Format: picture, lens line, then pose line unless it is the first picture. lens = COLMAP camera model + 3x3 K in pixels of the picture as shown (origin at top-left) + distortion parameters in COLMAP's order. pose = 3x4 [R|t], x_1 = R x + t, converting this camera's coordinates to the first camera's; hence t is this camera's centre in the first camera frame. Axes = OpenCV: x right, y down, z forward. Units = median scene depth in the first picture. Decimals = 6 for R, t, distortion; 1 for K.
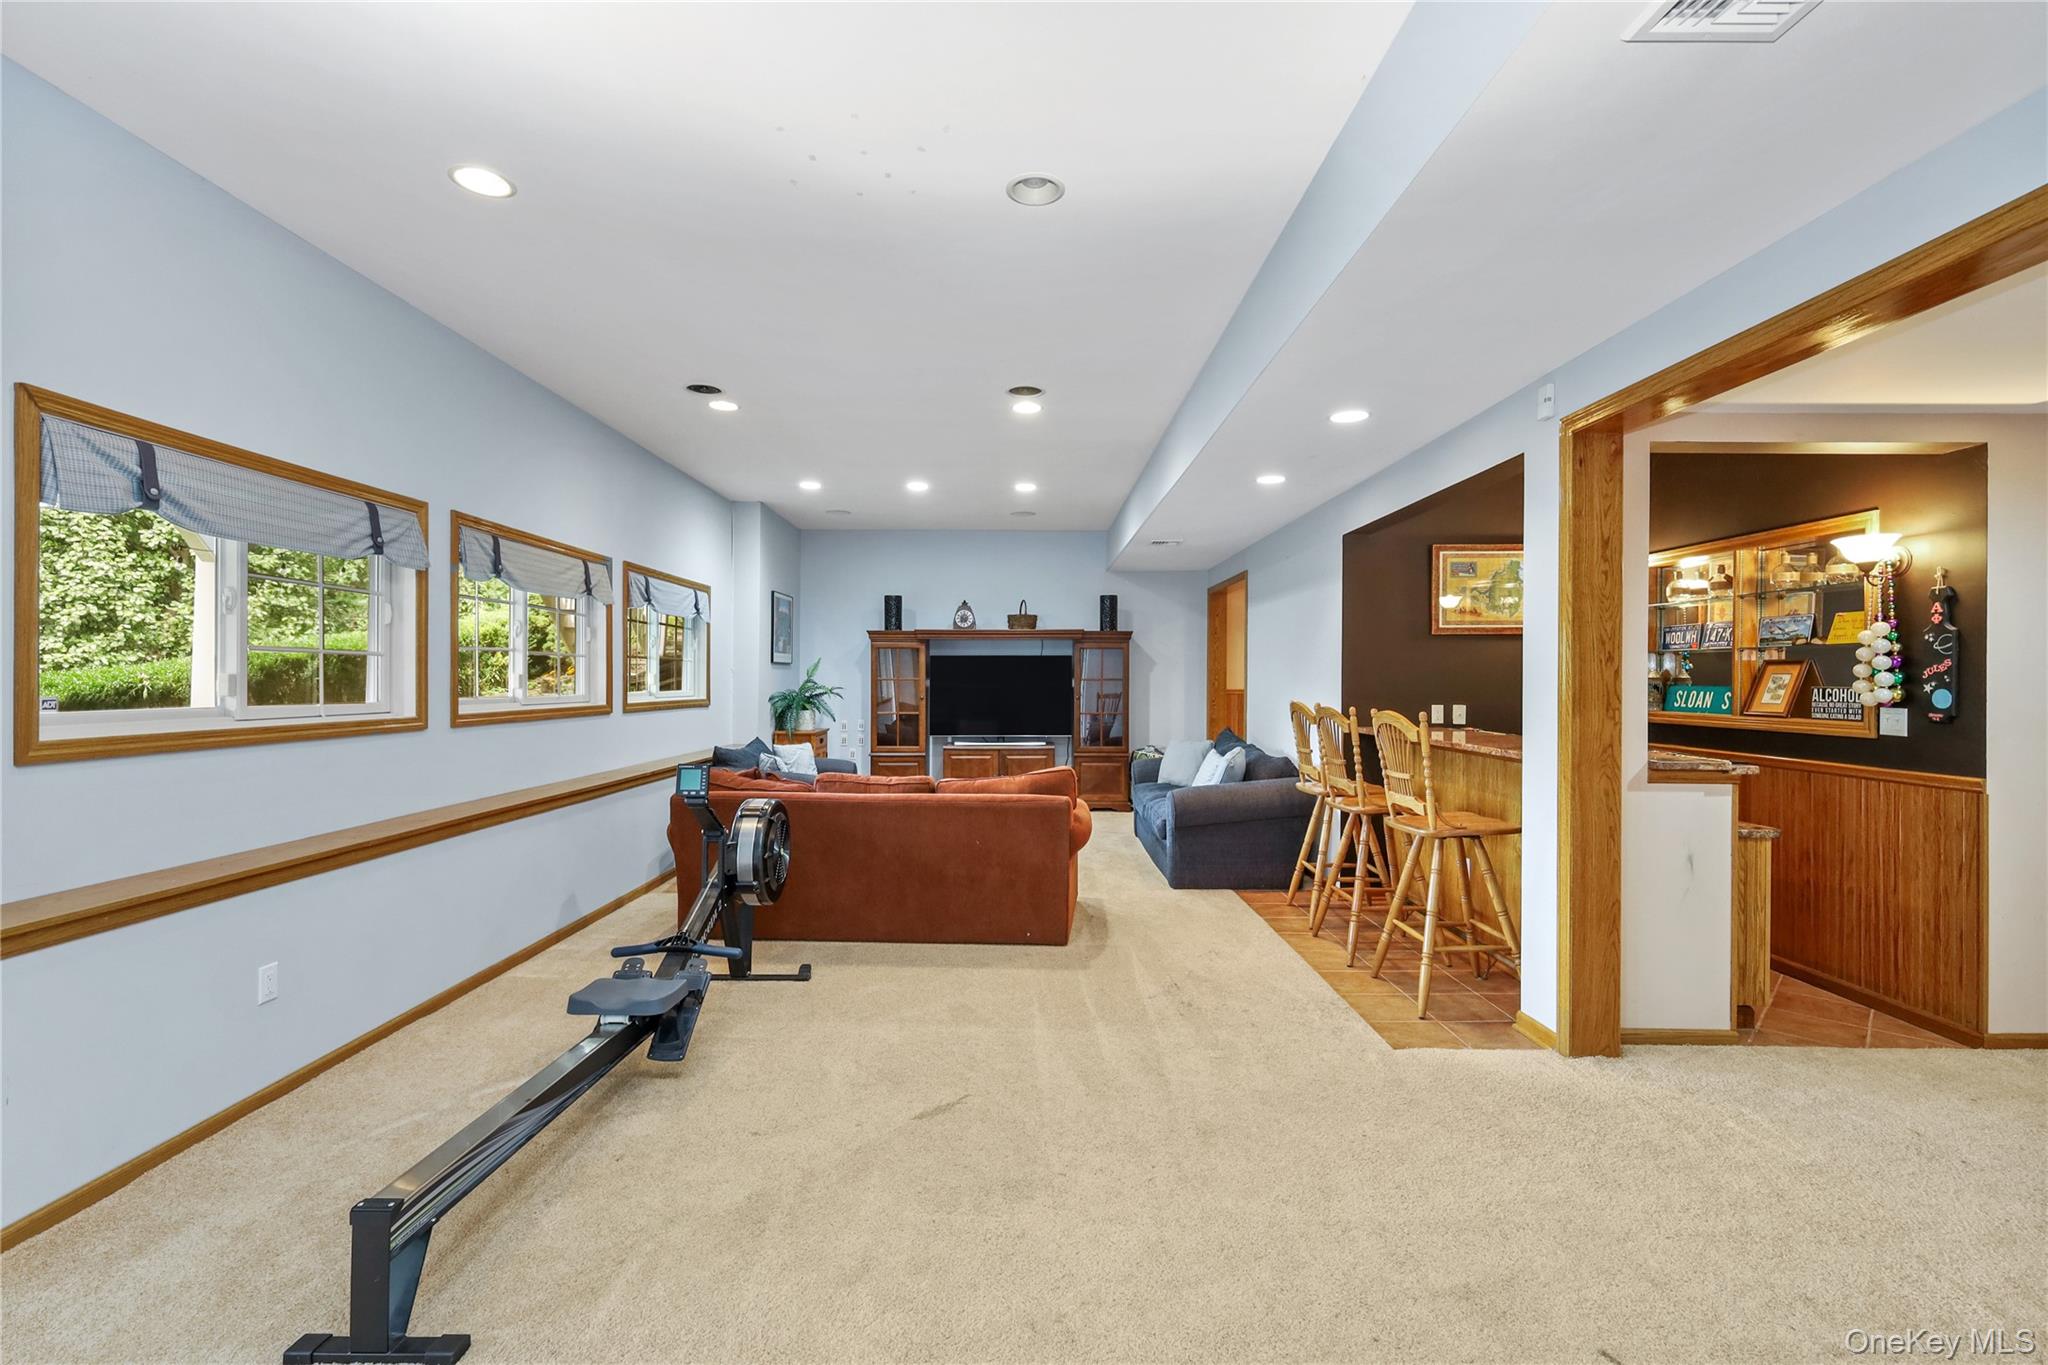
lens RADIAL K [[890.7, 0, 1023.9], [0, 890.7, 679.2], [0, 0, 1]] dist [-0.000395, 0.000910]
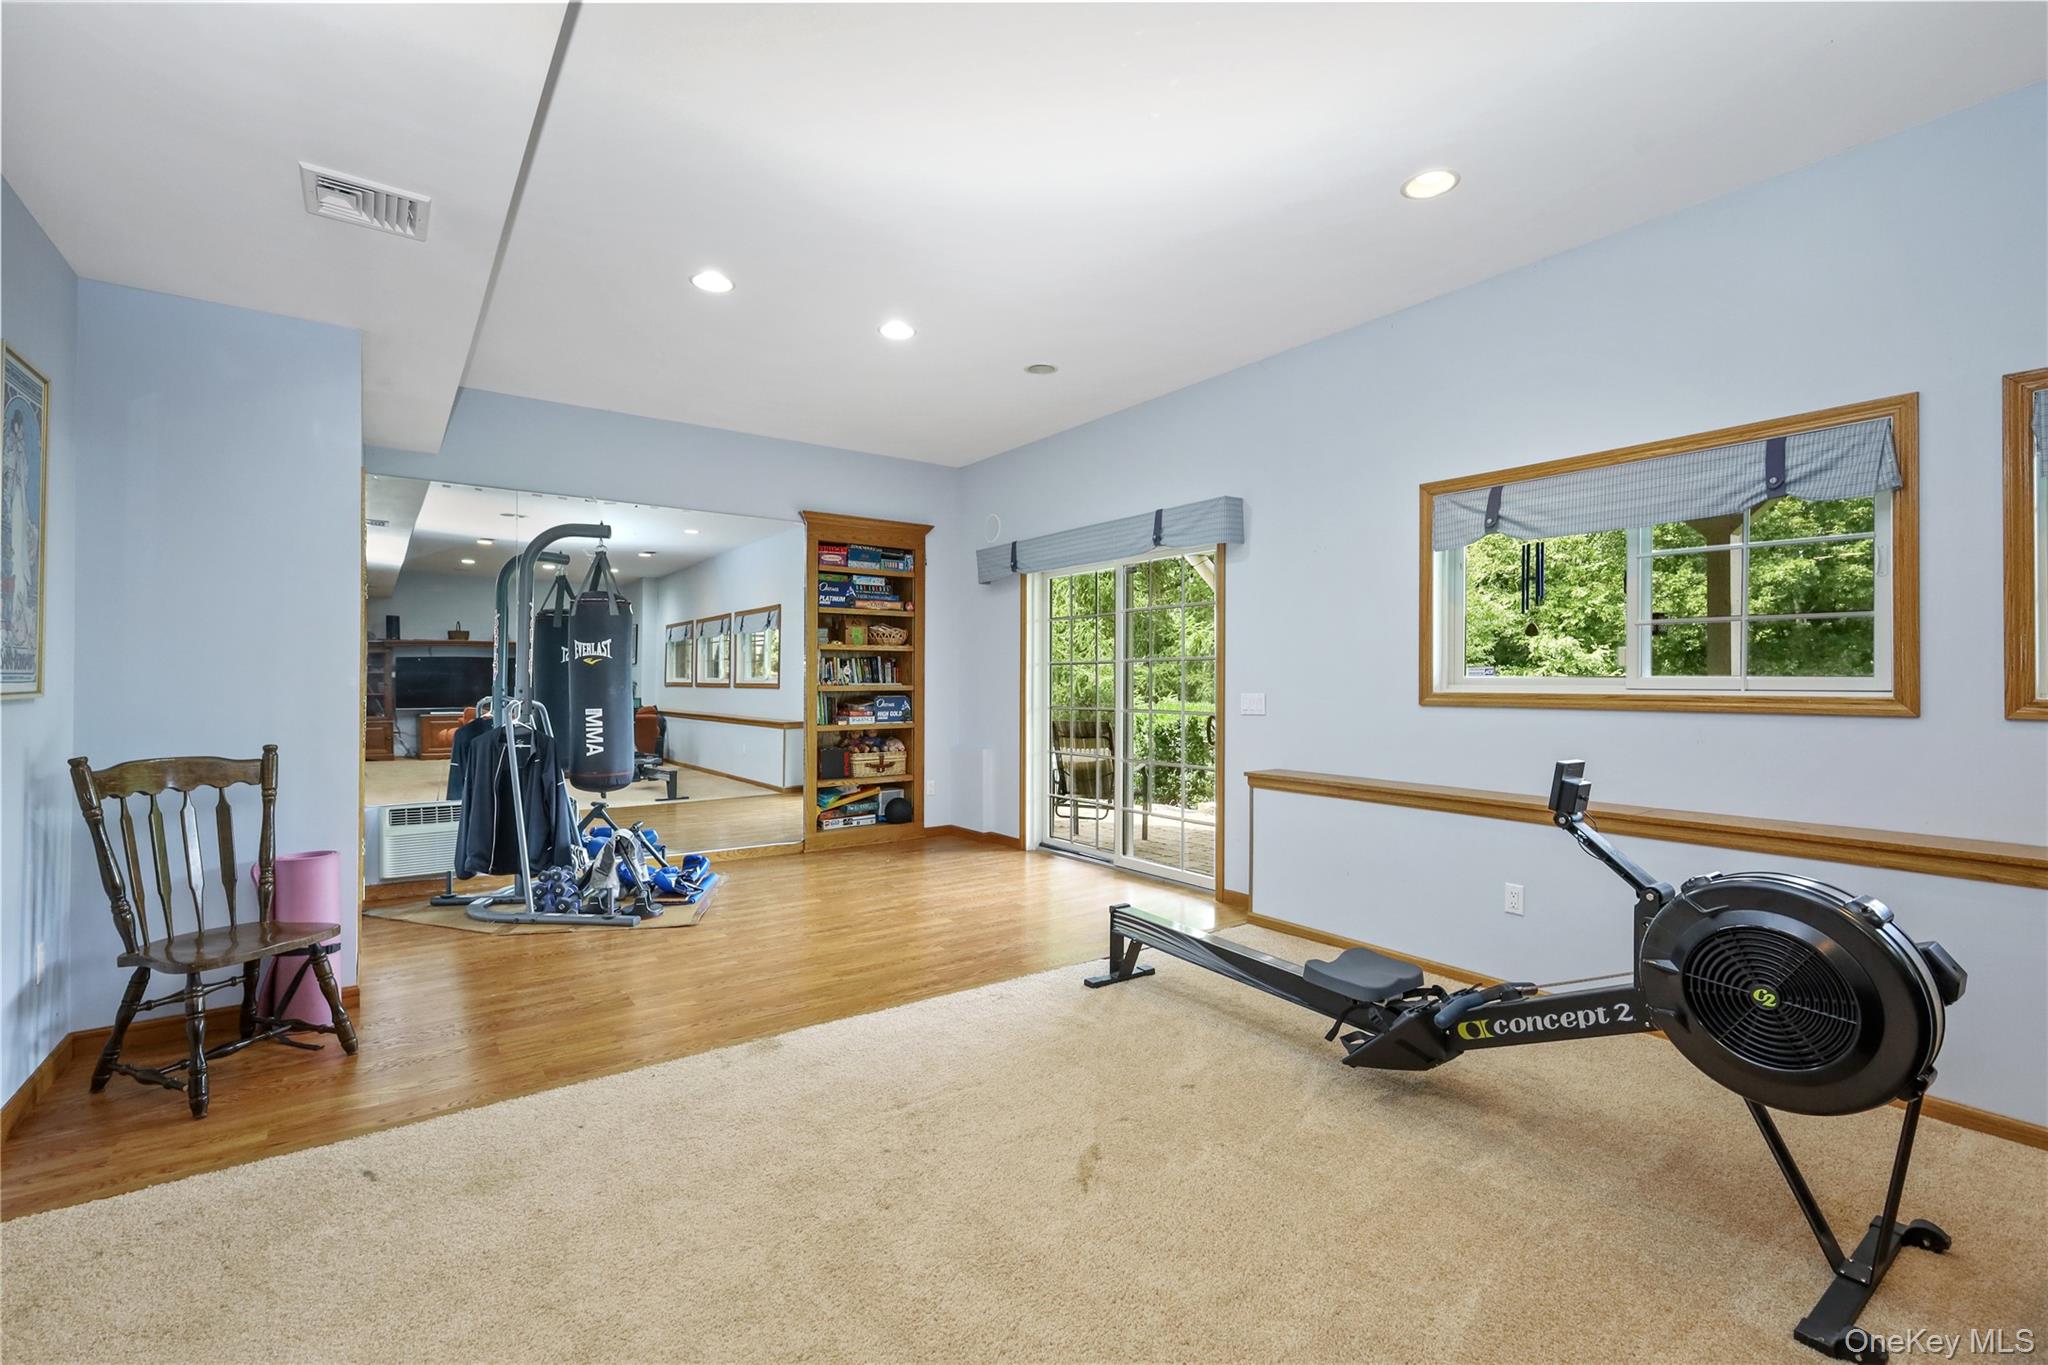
lens RADIAL K [[890.7, 0, 1023.9], [0, 890.7, 679.2], [0, 0, 1]] dist [-0.000395, 0.000910]
pose [[-0.812714, -0.010025, -0.582577, 0.163332], [-0.008699, 0.999949, -0.005073, 0.020319], [0.582598, 0.000945, -0.812760, 0.608361]]
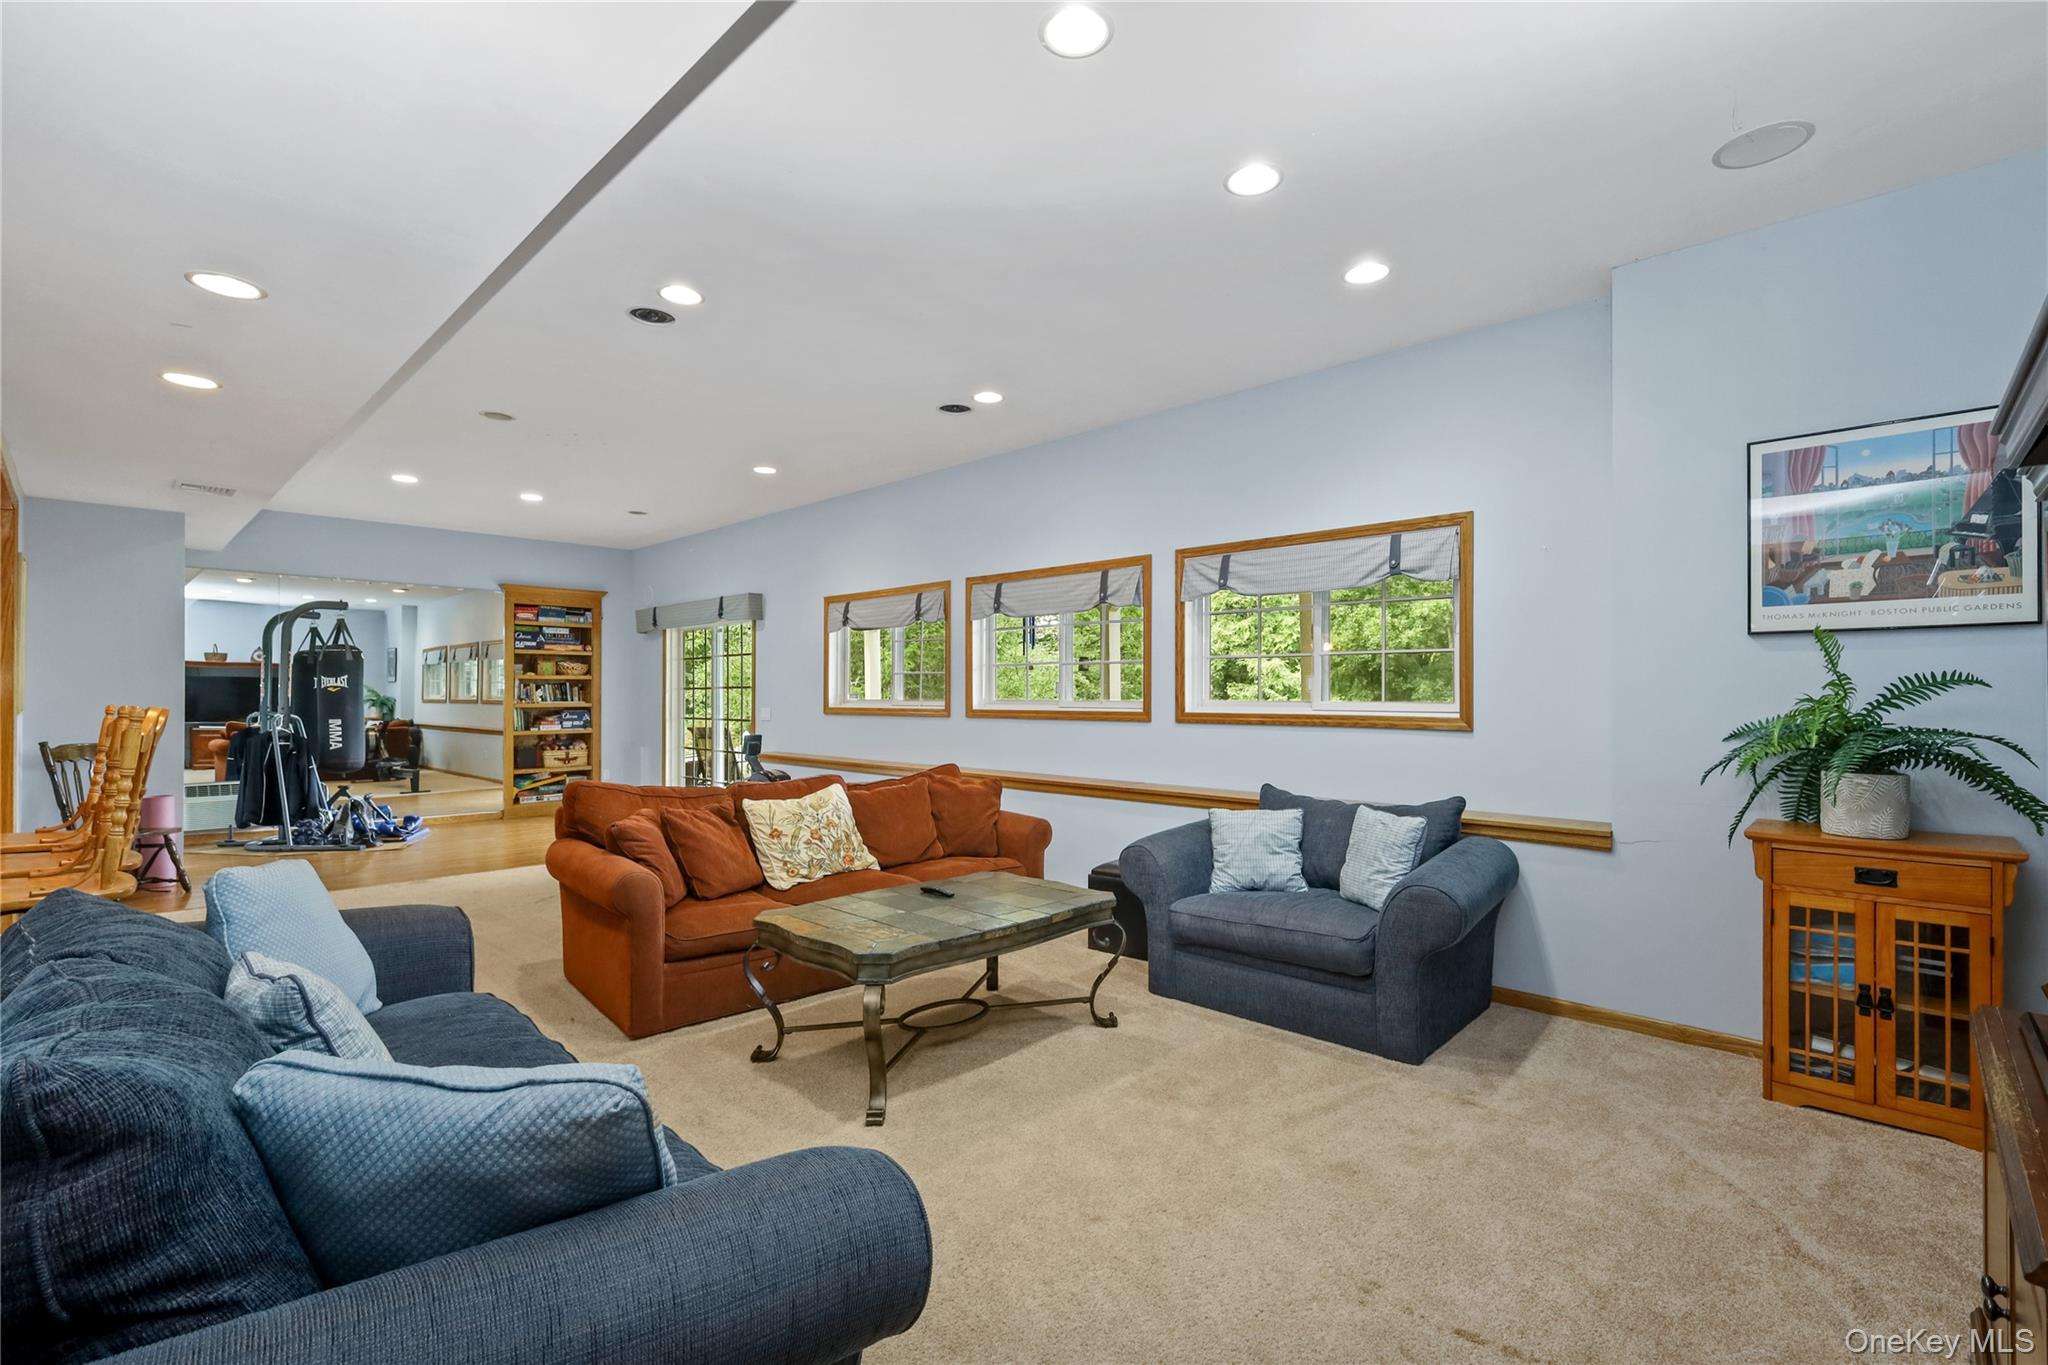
lens RADIAL K [[897.5, 0, 1024.5], [0, 897.5, 694.2], [0, 0, 1]] dist [0.000017, 0.000252]
pose [[-0.695094, -0.008484, -0.718869, 0.231985], [-0.006663, 0.999963, -0.005359, 0.012432], [0.718888, 0.001064, -0.695125, 1.194167]]
